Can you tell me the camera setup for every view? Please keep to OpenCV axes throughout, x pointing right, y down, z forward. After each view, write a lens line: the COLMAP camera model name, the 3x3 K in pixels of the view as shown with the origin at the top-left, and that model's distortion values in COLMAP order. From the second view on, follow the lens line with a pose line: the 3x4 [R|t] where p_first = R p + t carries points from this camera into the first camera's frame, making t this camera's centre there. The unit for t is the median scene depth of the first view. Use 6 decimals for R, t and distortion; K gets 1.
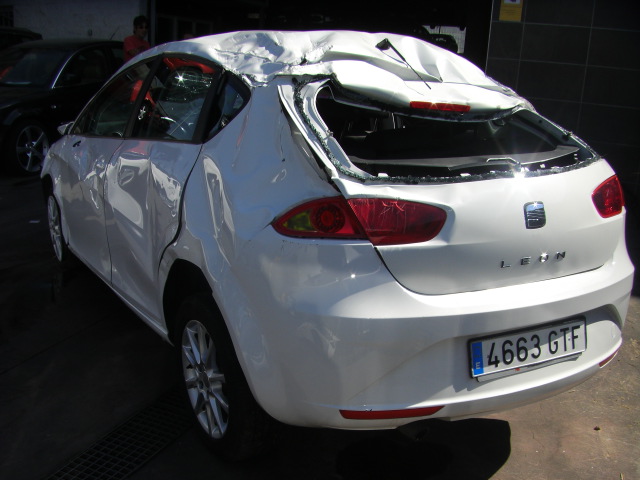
lens RADIAL K [[711.4, 0, 320.0], [0, 711.4, 240.0], [0, 0, 1]] dist [-0.272288, -0.250905]
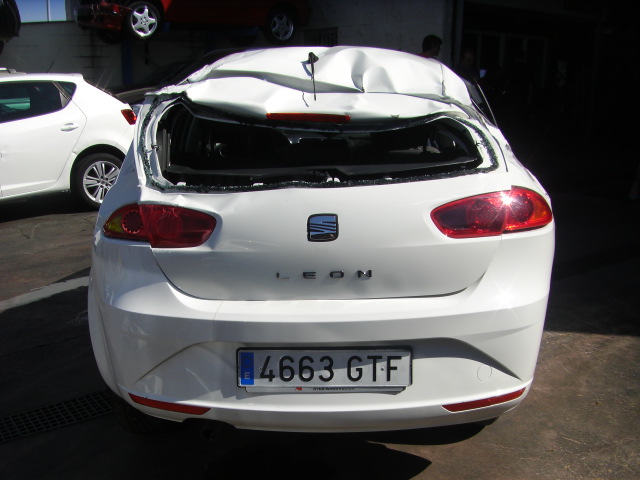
lens RADIAL K [[711.4, 0, 320.0], [0, 711.4, 240.0], [0, 0, 1]] dist [-0.272288, -0.250905]
pose [[0.900809, 0.053379, -0.430922, 0.726265], [-0.065735, 0.997741, -0.013822, -0.005509], [0.429211, 0.040777, 0.902283, 0.127491]]
